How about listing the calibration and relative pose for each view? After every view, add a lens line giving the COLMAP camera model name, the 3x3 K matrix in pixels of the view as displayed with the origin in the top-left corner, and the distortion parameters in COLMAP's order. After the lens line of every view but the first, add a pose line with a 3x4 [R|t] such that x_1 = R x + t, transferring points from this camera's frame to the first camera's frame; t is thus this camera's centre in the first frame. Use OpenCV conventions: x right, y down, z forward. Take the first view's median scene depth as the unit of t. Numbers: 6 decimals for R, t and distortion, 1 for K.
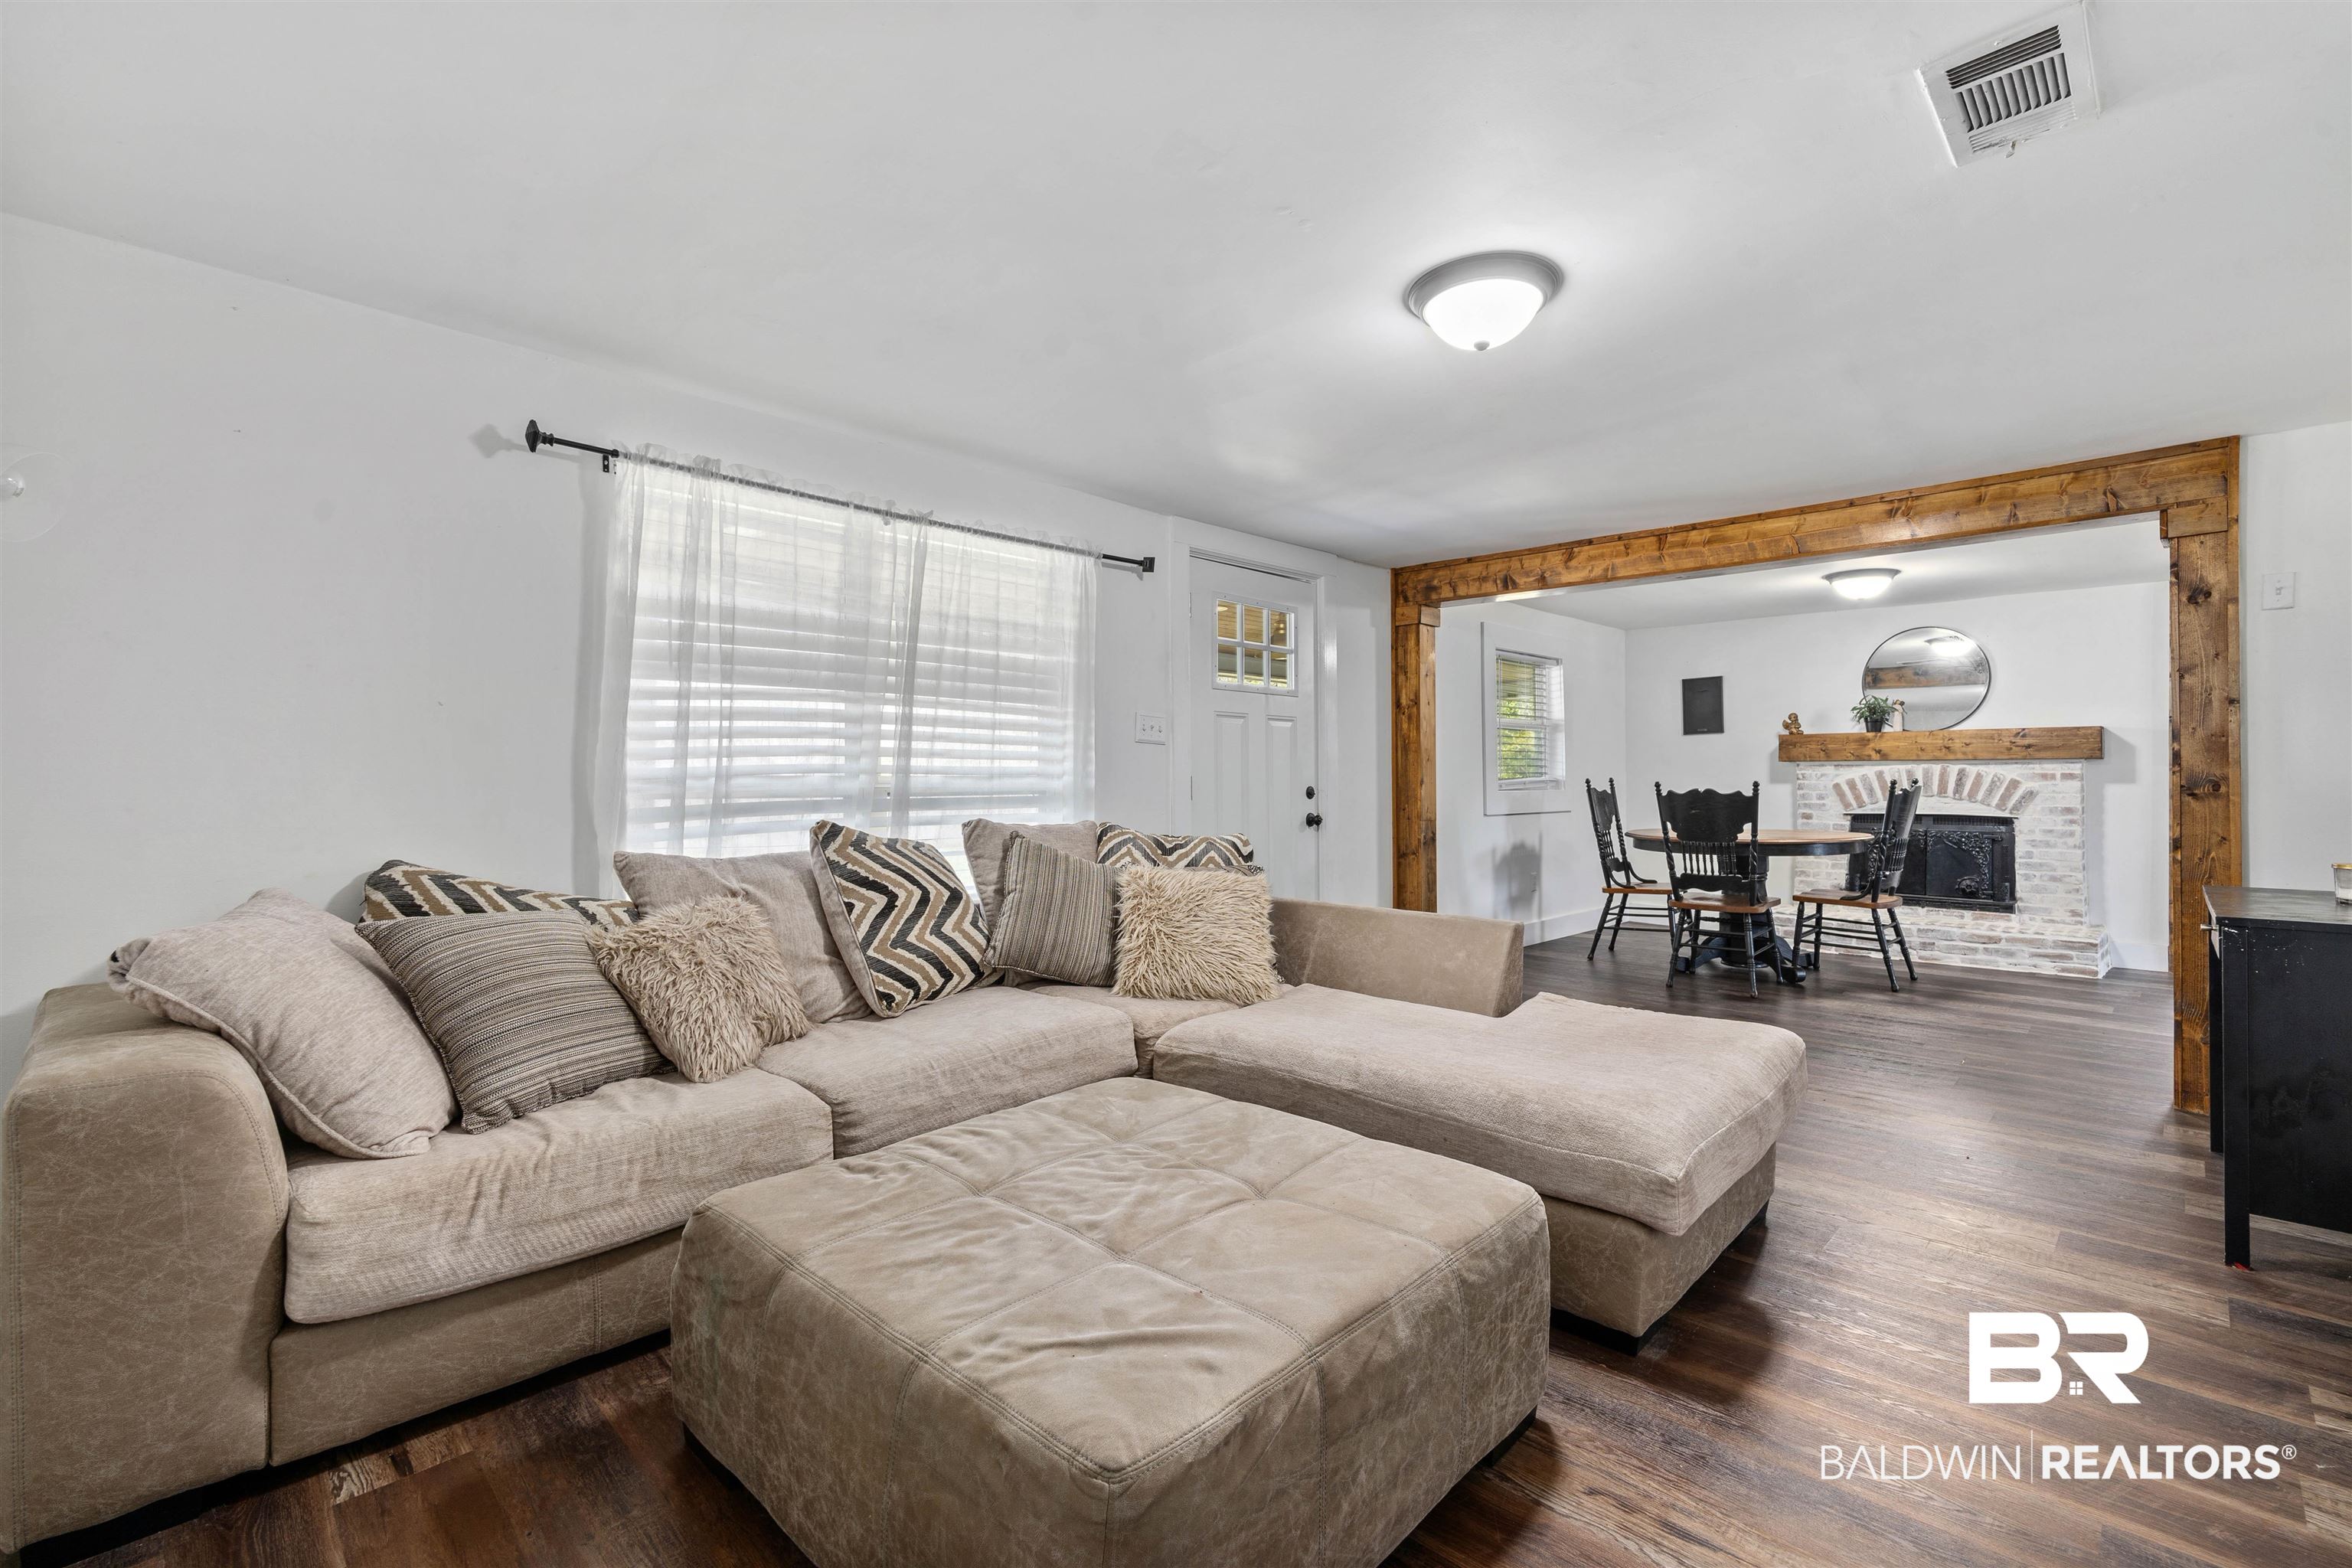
lens RADIAL K [[1036.6, 0, 1152.4], [0, 1036.6, 773.0], [0, 0, 1]] dist [0.000074, 0.001882]
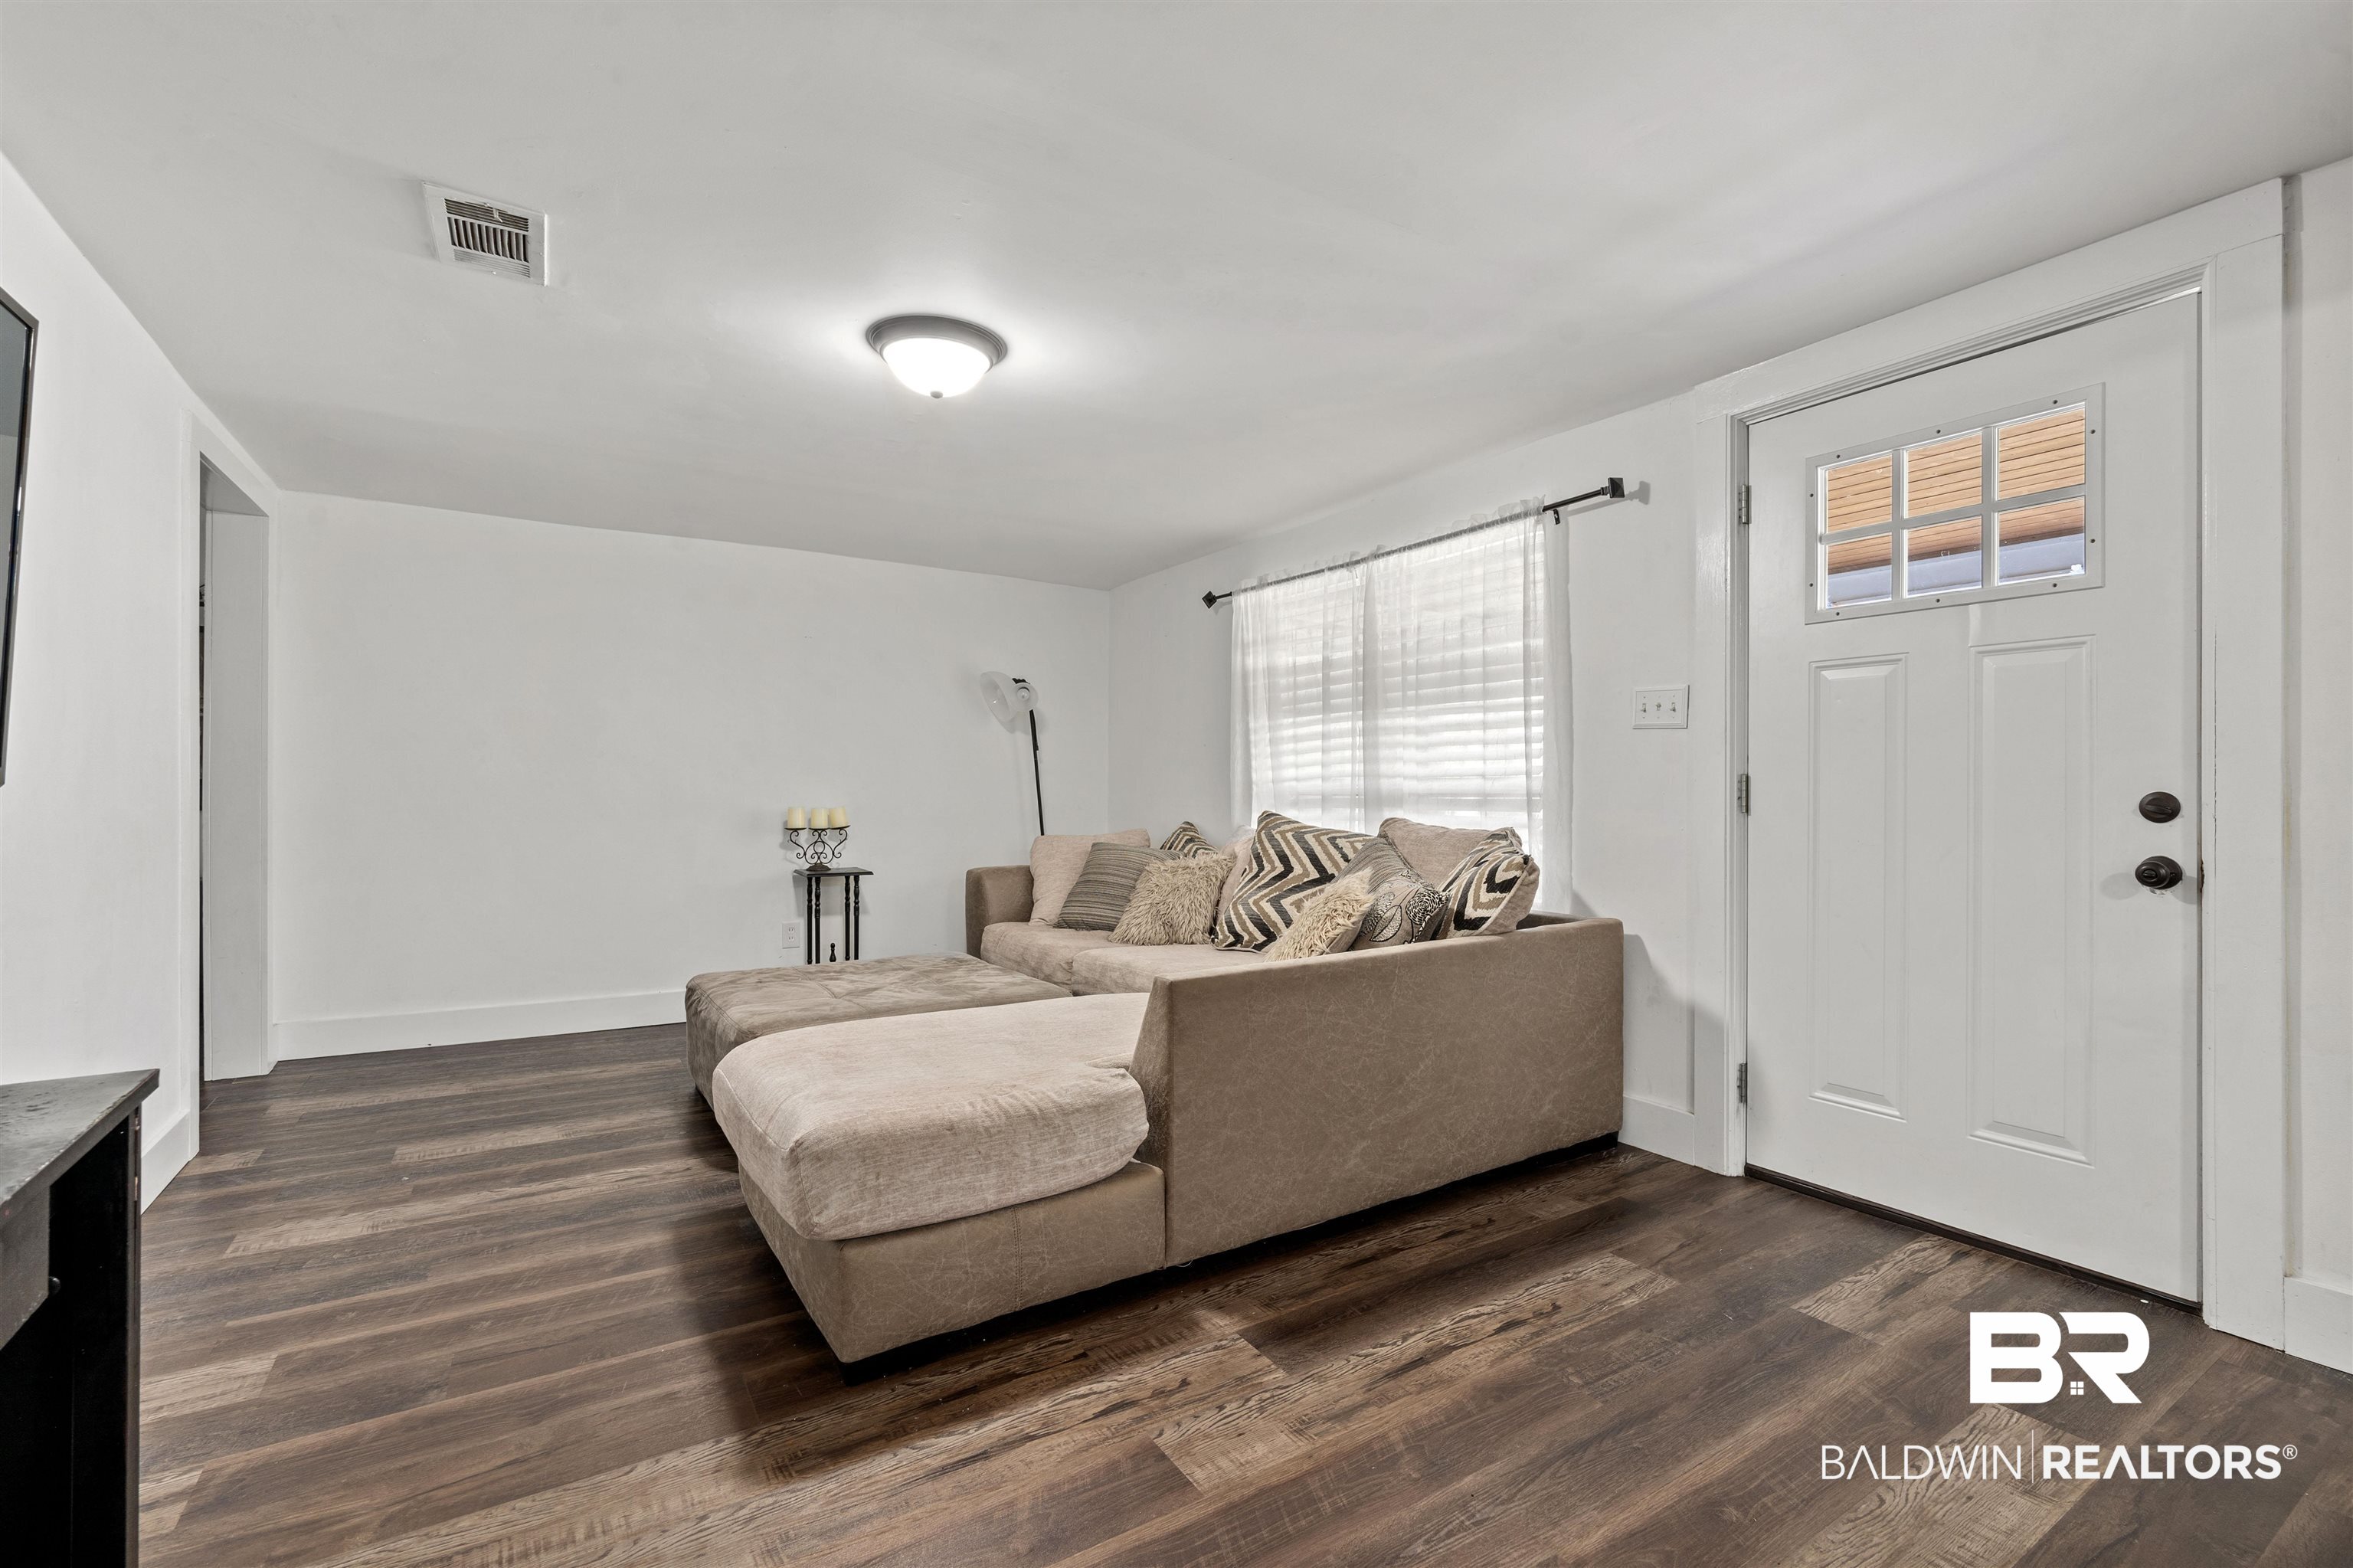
lens RADIAL K [[1037.1, 0, 1197.8], [0, 1037.1, 782.5], [0, 0, 1]] dist [0.000074, 0.001882]
pose [[-0.211479, -0.001869, -0.977381, 0.876010], [0.010908, 0.999931, -0.004273, 0.009001], [0.977322, -0.011565, -0.211444, 0.972574]]
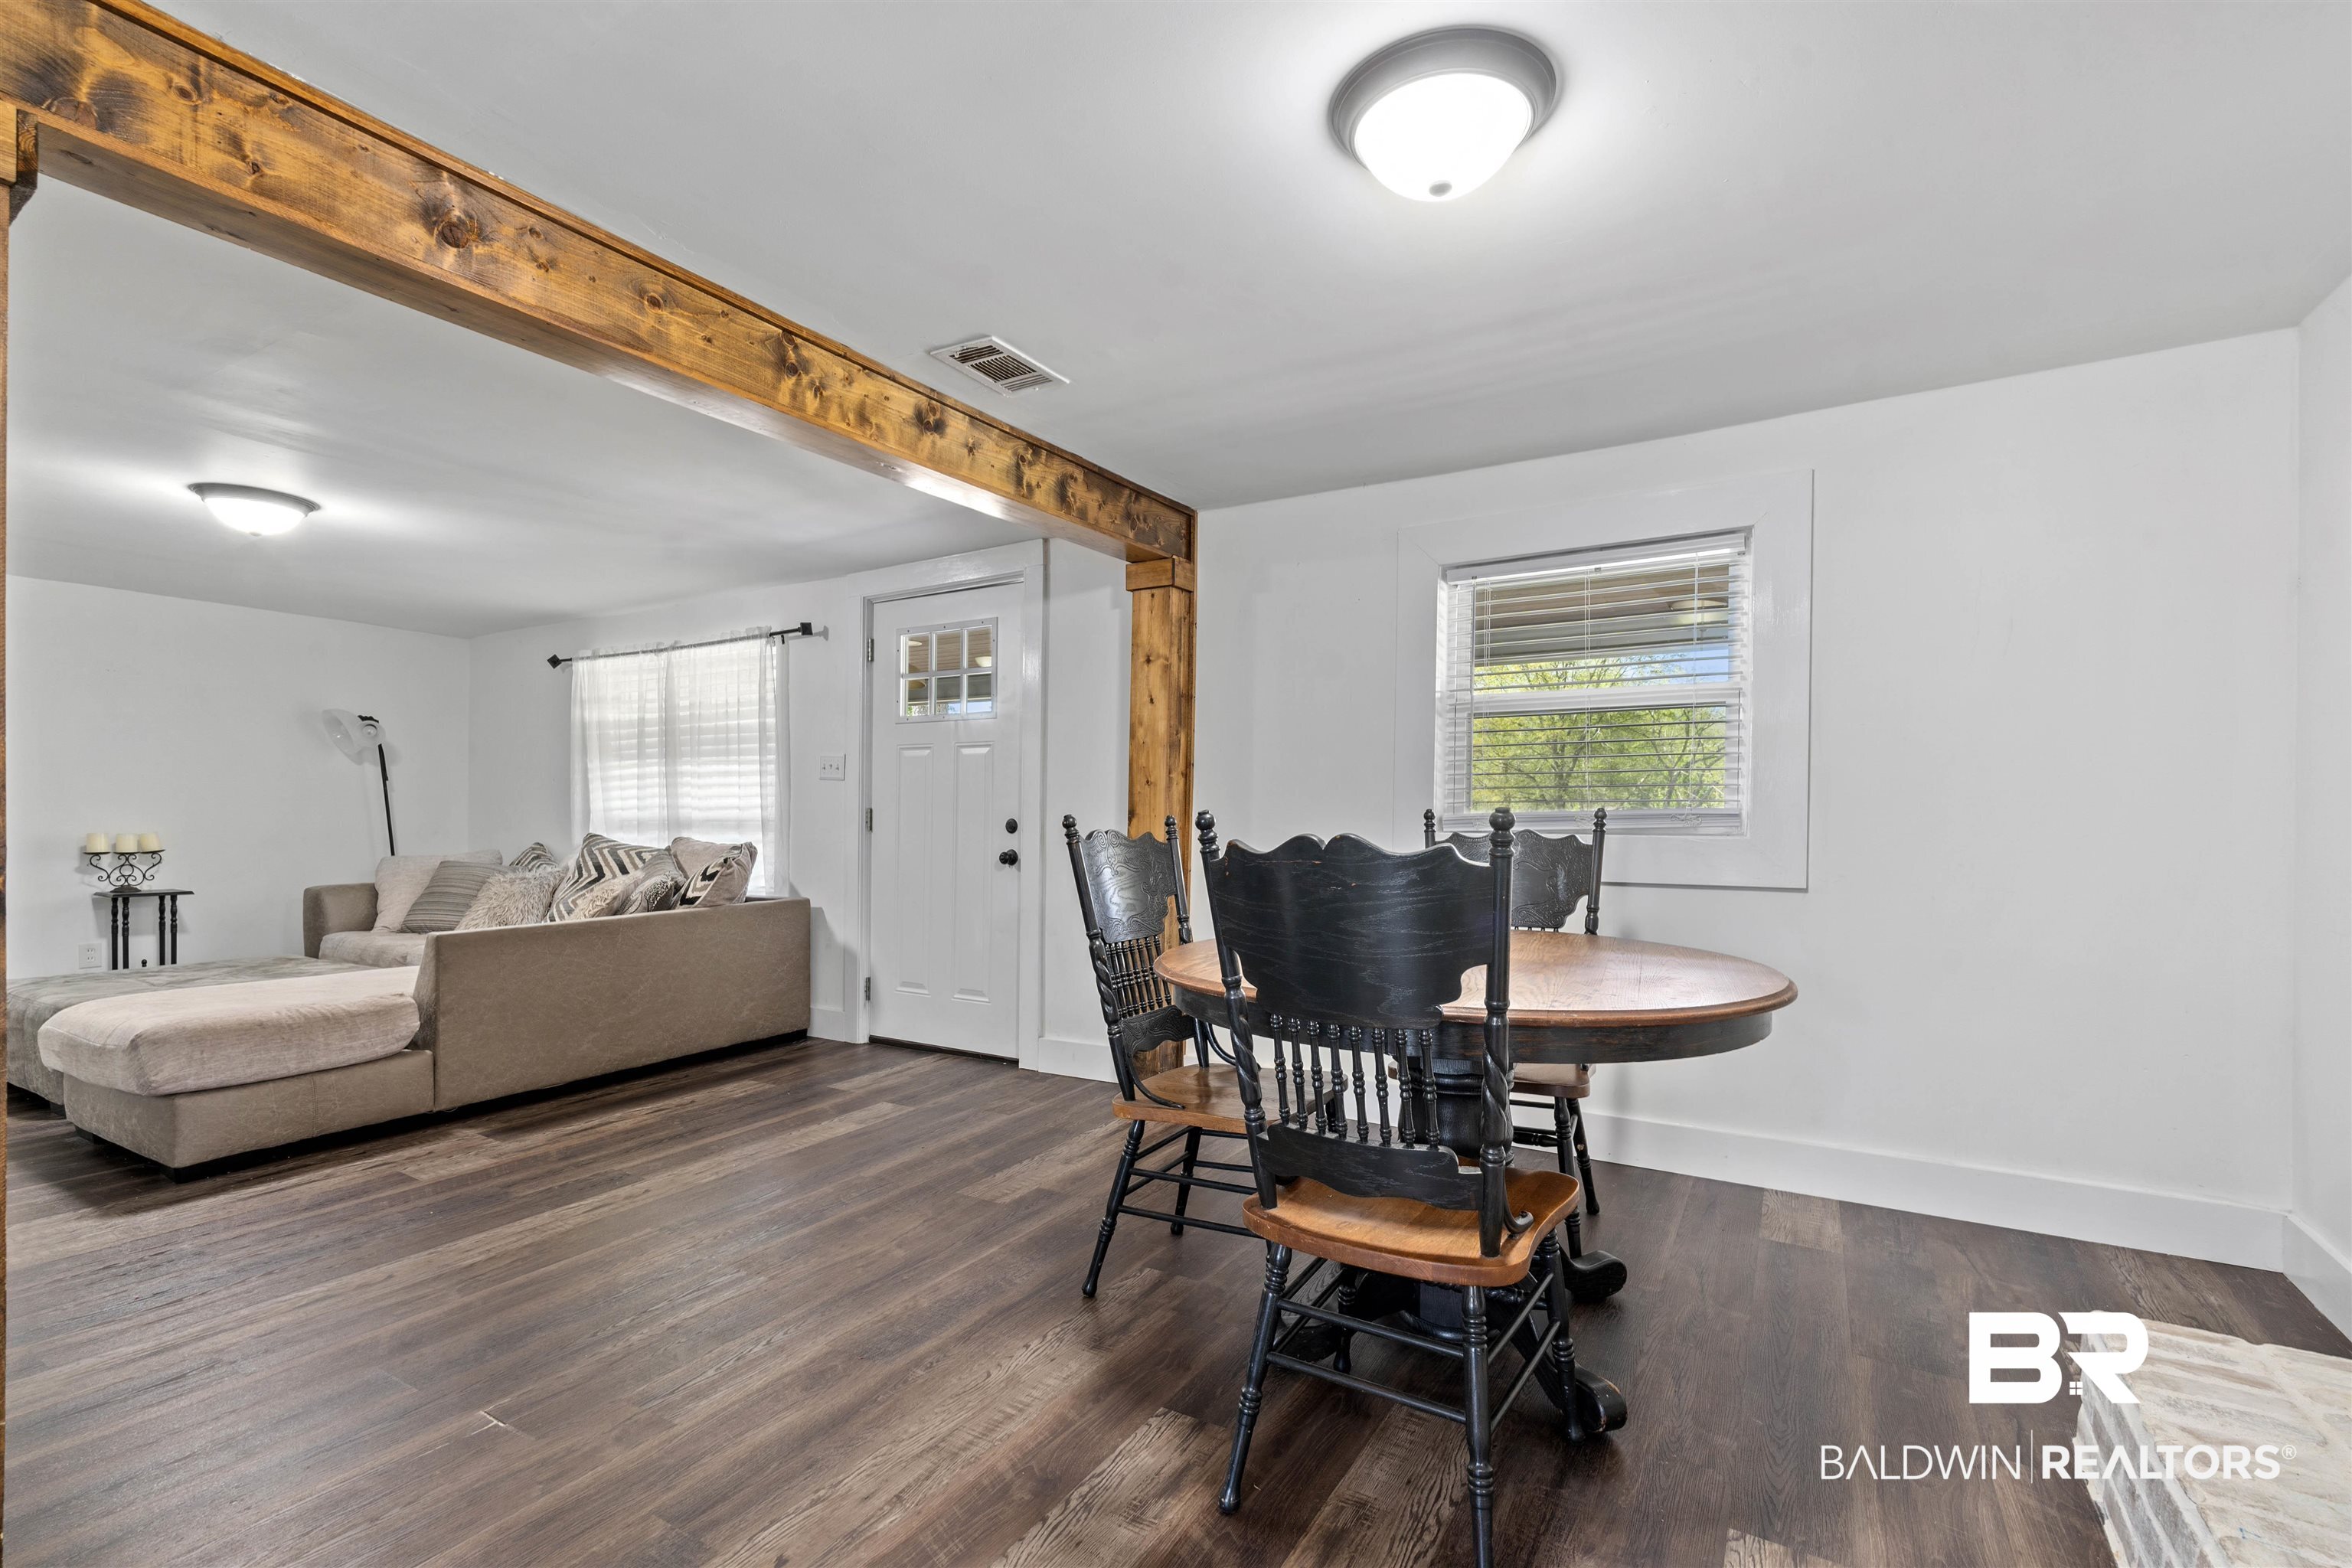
lens RADIAL K [[1036.6, 0, 1181.2], [0, 1036.6, 816.1], [0, 0, 1]] dist [0.000074, 0.001882]
pose [[0.243909, 0.007878, -0.969766, 1.402954], [0.007822, 0.999918, 0.010090, 0.003885], [0.969767, -0.010047, 0.243827, 1.266333]]
